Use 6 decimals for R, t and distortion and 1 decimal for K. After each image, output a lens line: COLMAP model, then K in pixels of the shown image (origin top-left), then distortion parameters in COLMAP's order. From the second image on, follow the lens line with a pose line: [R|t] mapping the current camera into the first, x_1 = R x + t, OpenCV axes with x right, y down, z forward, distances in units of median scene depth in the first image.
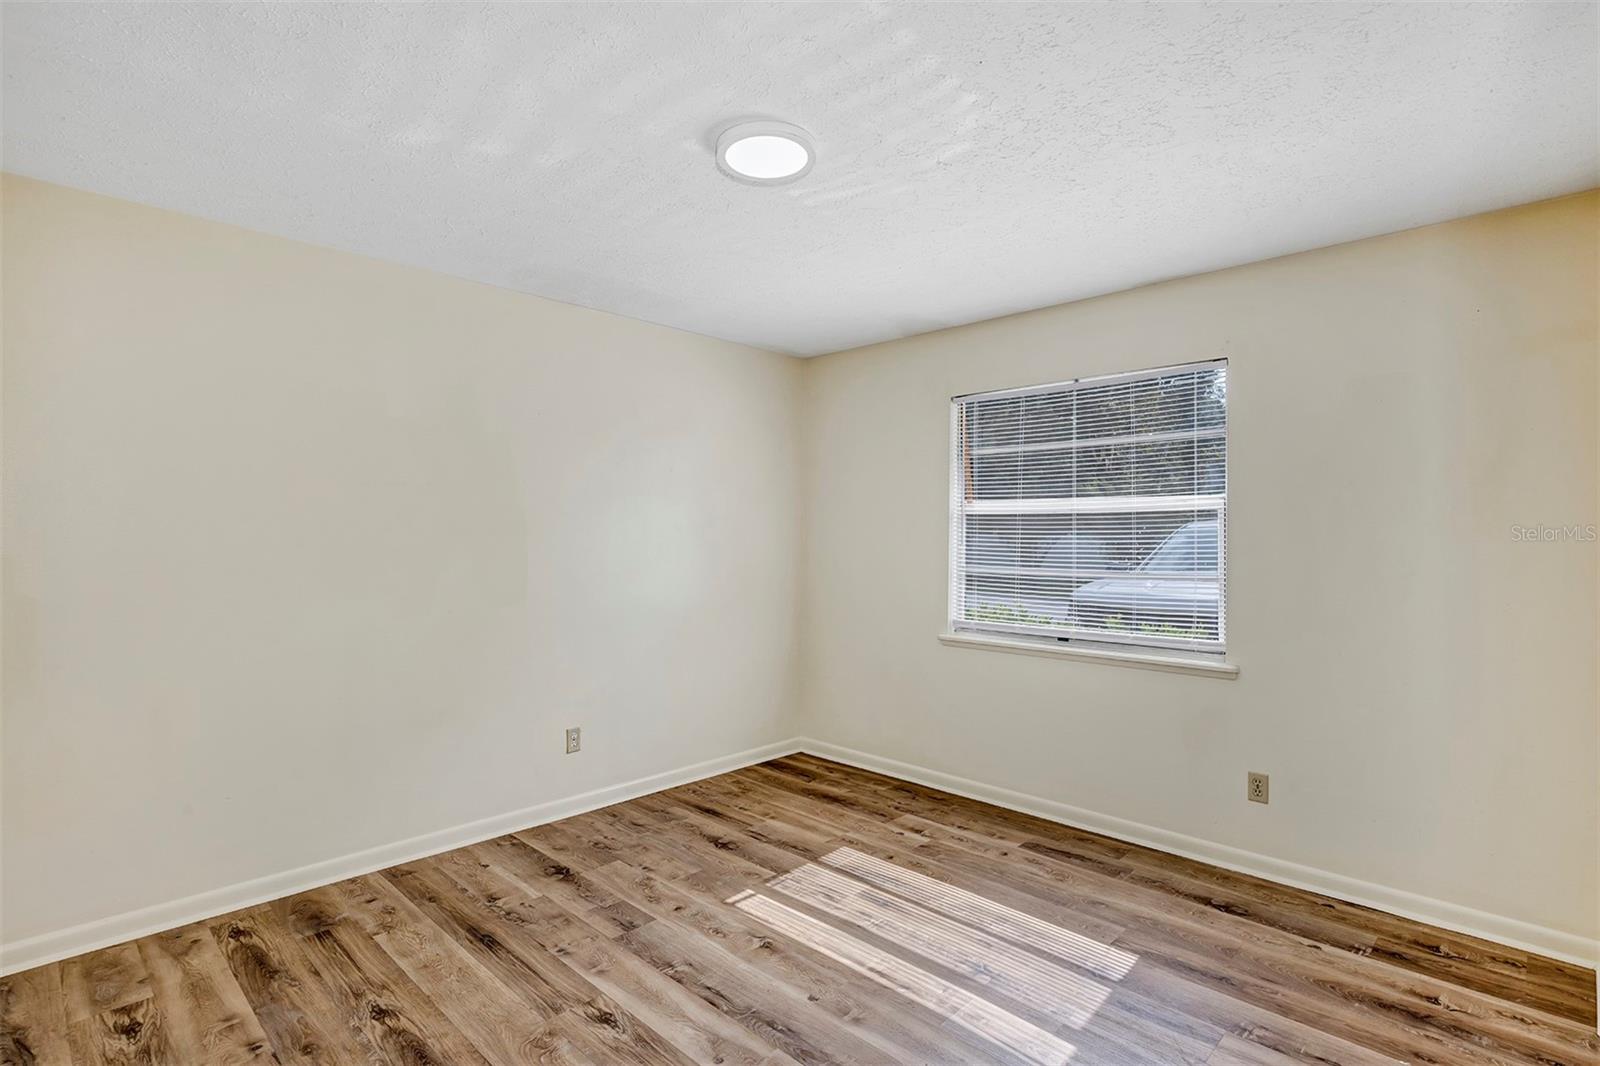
lens RADIAL K [[796.6, 0, 790.2], [0, 796.6, 530.5], [0, 0, 1]] dist [0.010341, -0.002267]
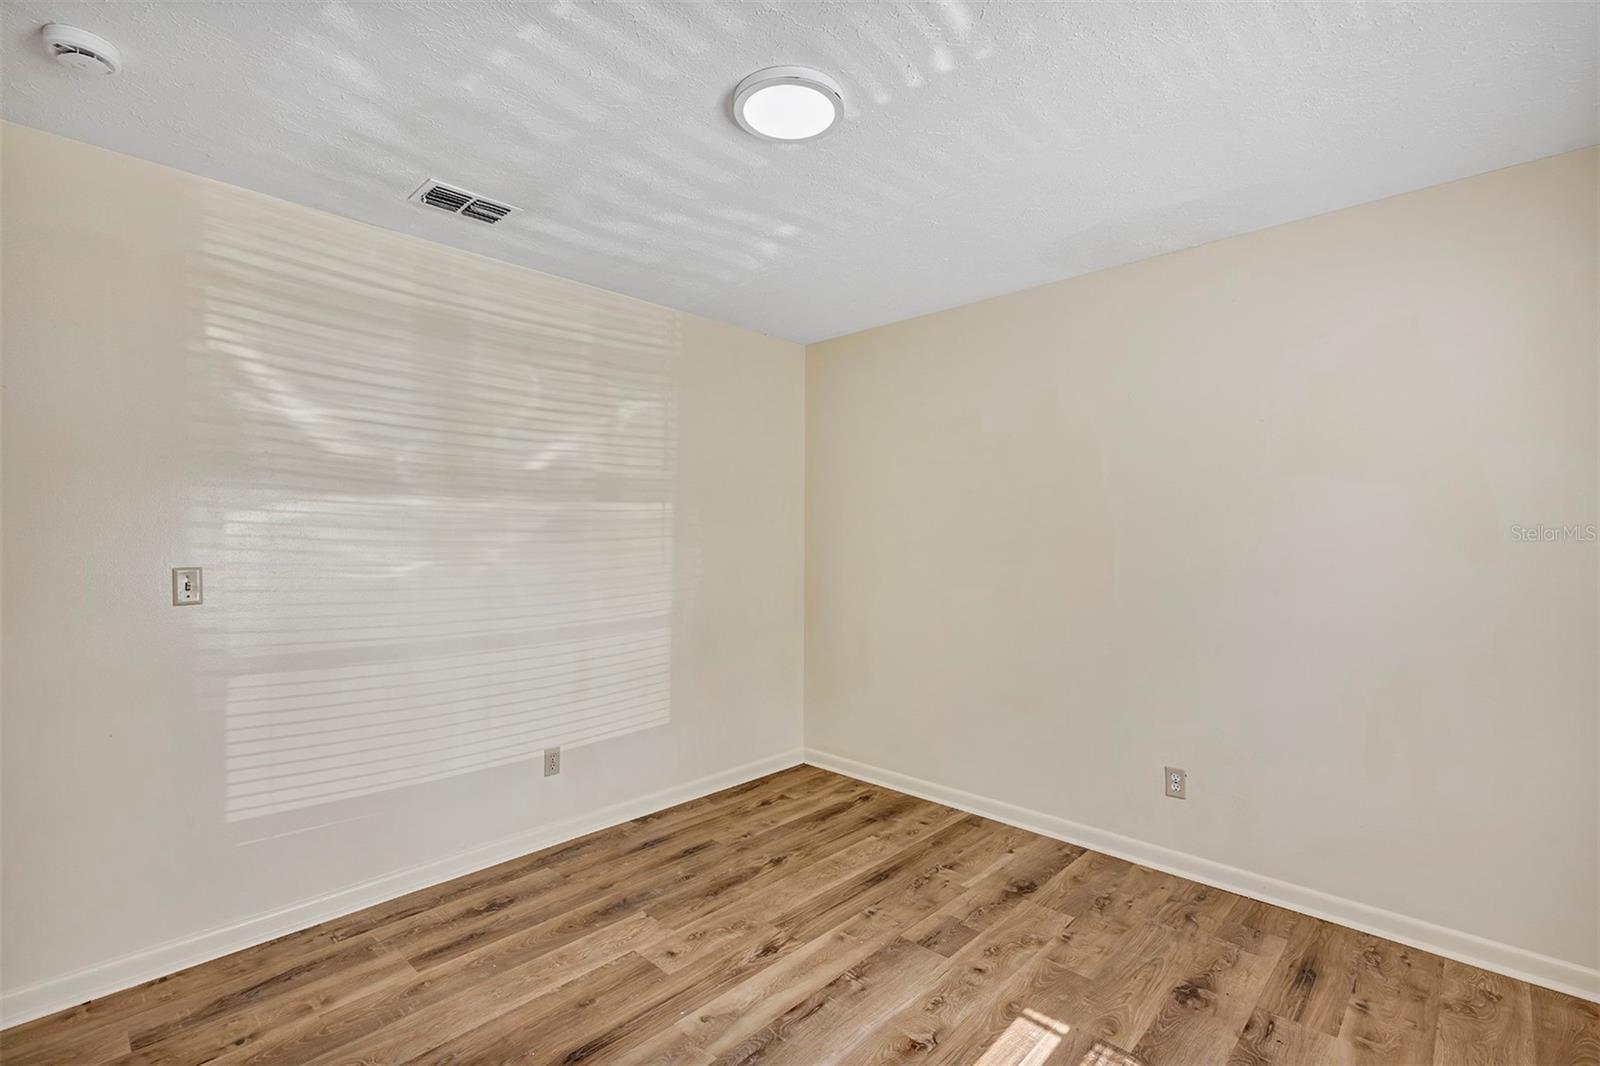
lens RADIAL K [[725.2, 0, 784.9], [0, 725.2, 533.7], [0, 0, 1]] dist [0.004657, 0.001991]
pose [[0.005252, -0.005591, -0.999971, 0.609026], [0.001096, 0.999984, -0.005585, 0.010322], [0.999986, -0.001067, 0.005258, 0.752088]]
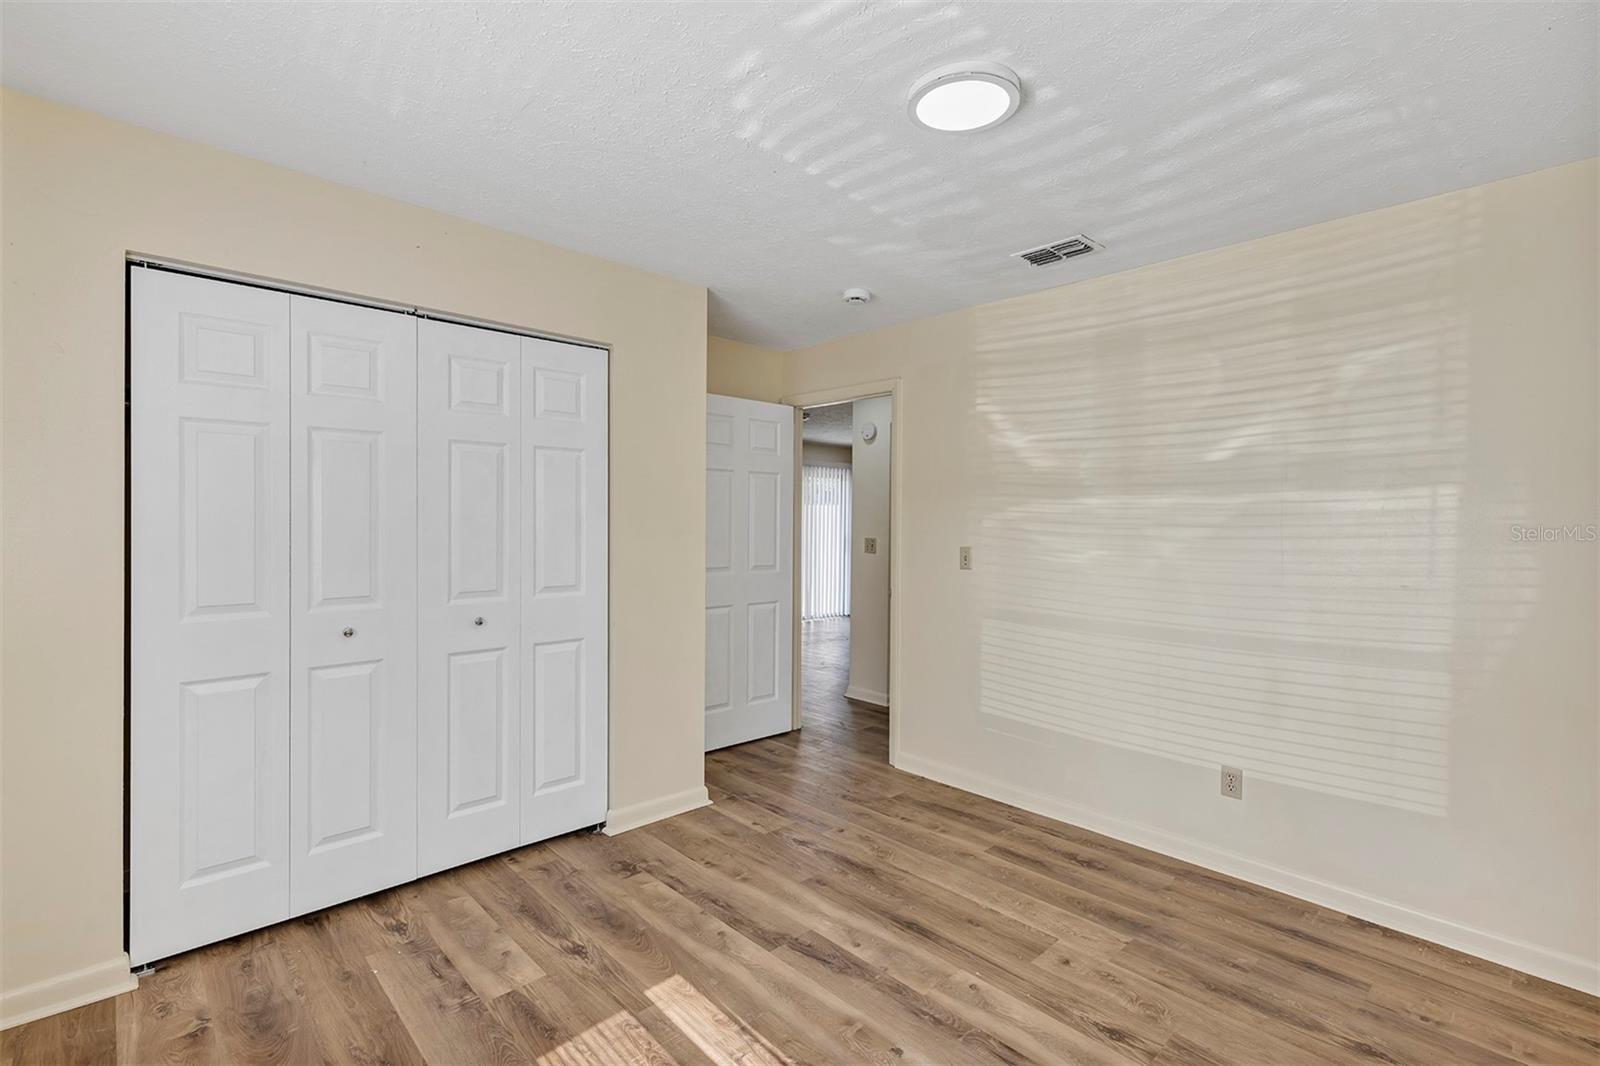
lens RADIAL K [[725.2, 0, 791.3], [0, 725.2, 515.9], [0, 0, 1]] dist [0.004657, 0.001991]
pose [[-0.999060, -0.016970, 0.039893, 0.094663], [-0.017538, 0.999749, -0.013926, 0.010137], [-0.039647, -0.014613, -0.999107, 1.396637]]
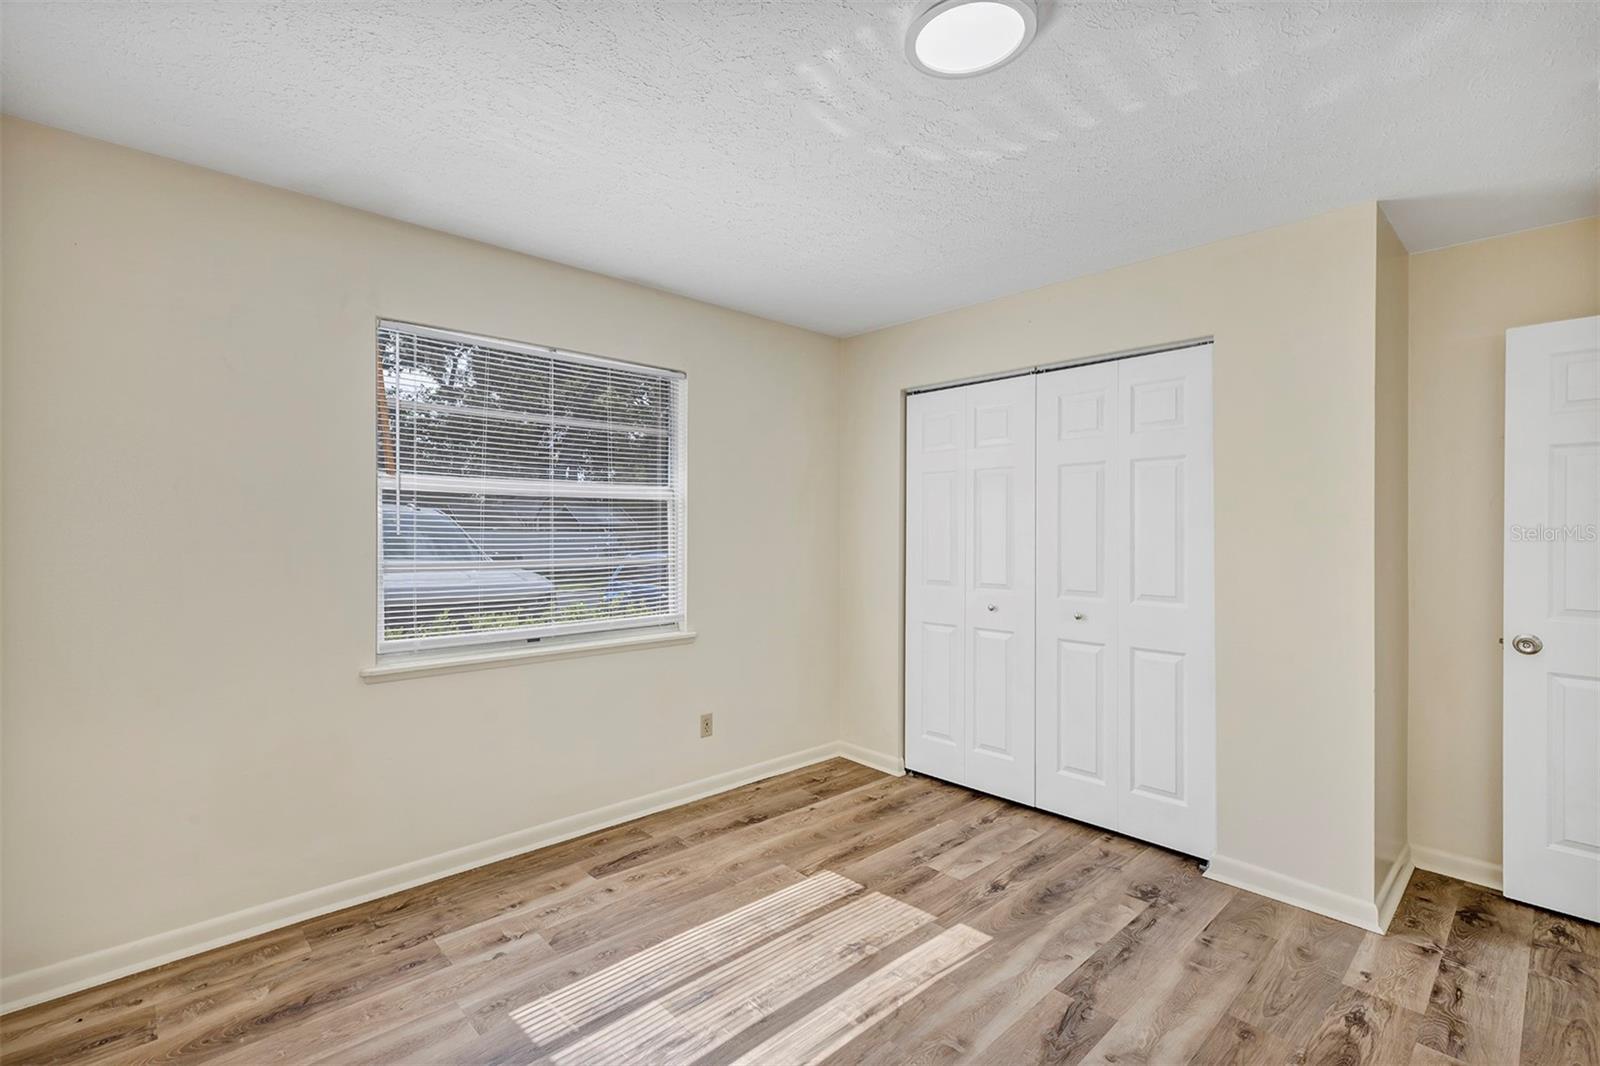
lens RADIAL K [[725.2, 0, 808.4], [0, 725.2, 529.2], [0, 0, 1]] dist [0.004657, 0.001991]
pose [[0.027799, -0.005343, 0.999599, -0.569405], [-0.012917, 0.999900, 0.005704, 0.007512], [-0.999530, -0.013070, 0.027728, 0.858882]]
